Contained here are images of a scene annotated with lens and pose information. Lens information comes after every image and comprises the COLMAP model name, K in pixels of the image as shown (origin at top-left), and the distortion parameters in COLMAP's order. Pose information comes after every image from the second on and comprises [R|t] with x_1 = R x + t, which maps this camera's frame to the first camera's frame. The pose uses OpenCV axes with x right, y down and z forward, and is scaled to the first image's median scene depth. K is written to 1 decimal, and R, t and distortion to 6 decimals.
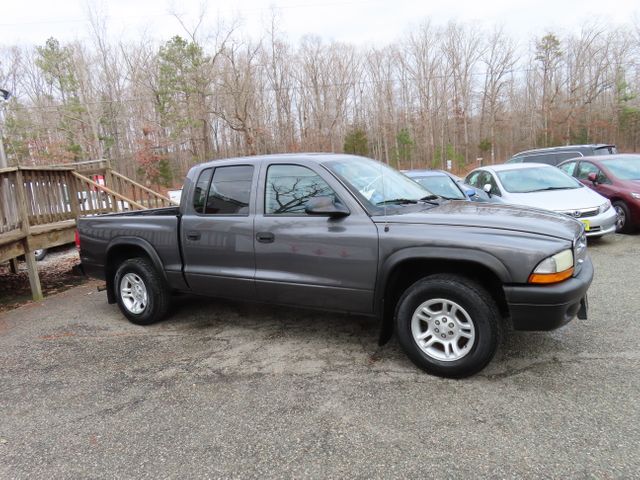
lens RADIAL K [[462.0, 0, 316.9], [0, 462.0, 239.6], [0, 0, 1]] dist [-0.004871, -0.004647]
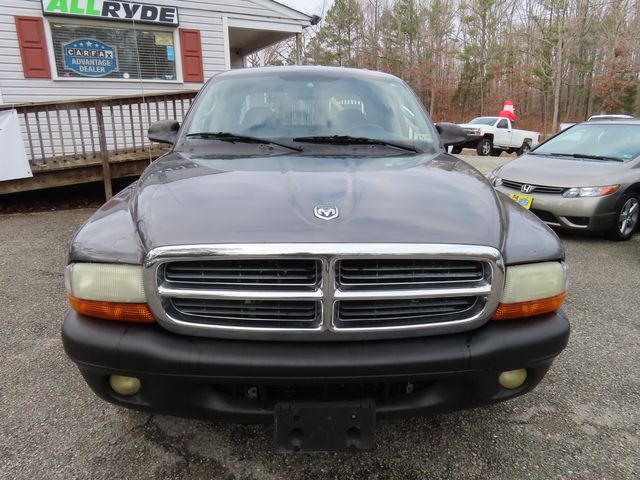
lens RADIAL K [[461.9, 0, 320.0], [0, 461.9, 240.0], [0, 0, 1]] dist [-0.004364, 0.005941]
pose [[0.573088, 0.276217, -0.771540, 0.708211], [-0.158010, 0.961062, 0.226700, -0.097323], [0.804116, -0.008008, 0.594418, 0.622463]]
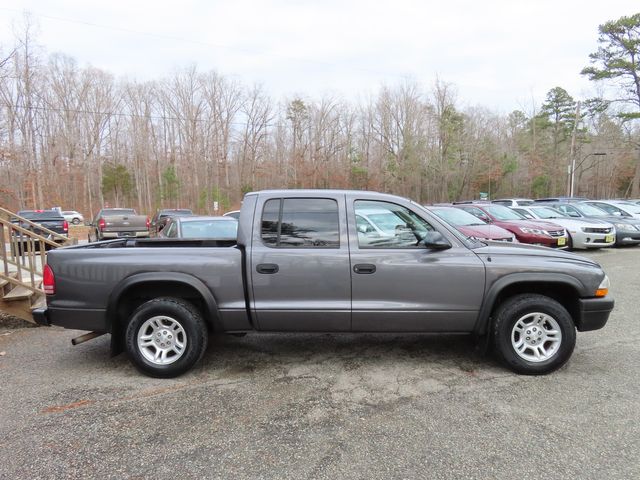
lens RADIAL K [[462.0, 0, 316.9], [0, 462.0, 239.6], [0, 0, 1]] dist [-0.004871, -0.004647]
pose [[0.858142, 0.019945, 0.513024, -0.693741], [0.024480, 0.996519, -0.079690, 0.009324], [-0.512828, 0.080944, 0.854667, 0.147155]]
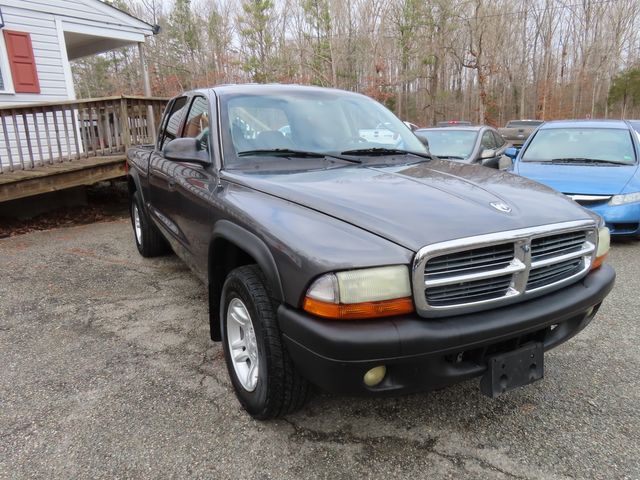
lens RADIAL K [[461.9, 0, 320.0], [0, 461.9, 240.0], [0, 0, 1]] dist [-0.004364, 0.005941]
pose [[0.871110, 0.169841, -0.460783, 0.502019], [-0.112118, 0.982292, 0.150106, -0.056140], [0.478118, -0.079097, 0.874727, 0.350434]]
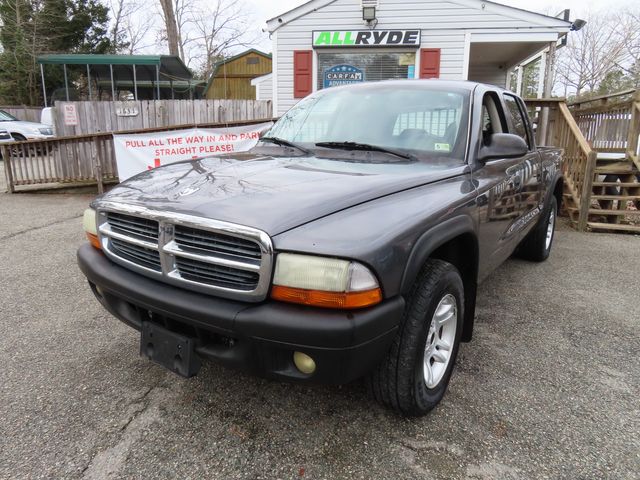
lens RADIAL K [[461.9, 0, 320.0], [0, 461.9, 240.0], [0, 0, 1]] dist [-0.004364, 0.005941]
pose [[-0.032383, 0.296286, -0.954550, 0.888357], [-0.160628, 0.941094, 0.297559, -0.151028], [0.986484, 0.162963, 0.017116, 0.956068]]
